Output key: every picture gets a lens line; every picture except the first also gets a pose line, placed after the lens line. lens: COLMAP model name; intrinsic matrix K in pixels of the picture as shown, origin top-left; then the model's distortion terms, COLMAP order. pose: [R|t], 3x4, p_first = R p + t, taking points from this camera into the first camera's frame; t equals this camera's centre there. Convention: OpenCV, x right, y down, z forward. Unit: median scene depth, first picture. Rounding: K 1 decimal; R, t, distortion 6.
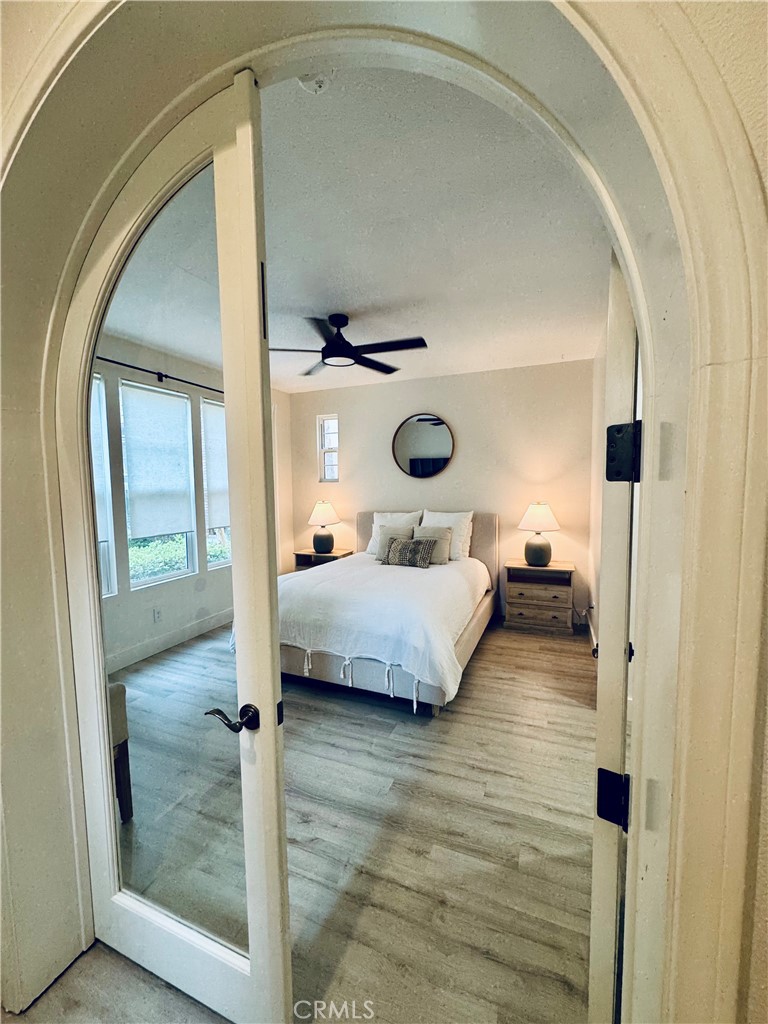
lens RADIAL K [[411.6, 0, 387.1], [0, 411.6, 513.6], [0, 0, 1]] dist [-0.006533, -0.000163]
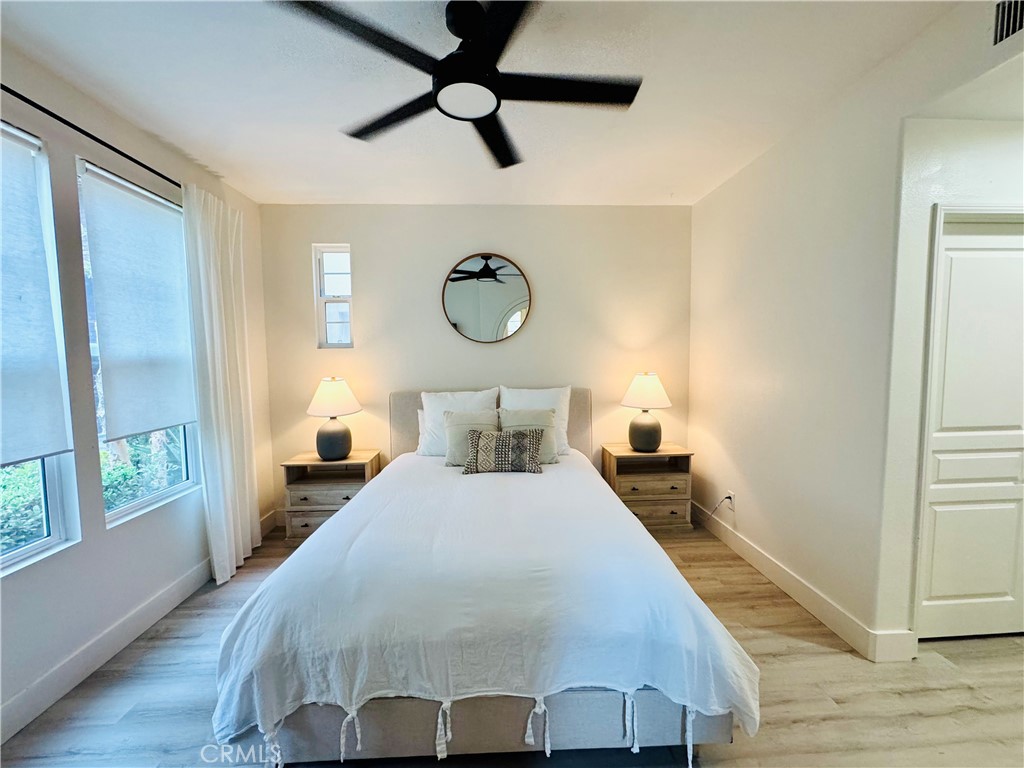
lens RADIAL K [[411.6, 0, 515.1], [0, 411.6, 385.2], [0, 0, 1]] dist [-0.006533, -0.000163]
pose [[0.904821, -0.030415, 0.424705, -0.208932], [0.033043, 0.999453, 0.001178, -0.012277], [-0.424508, 0.012967, 0.905331, 0.377334]]
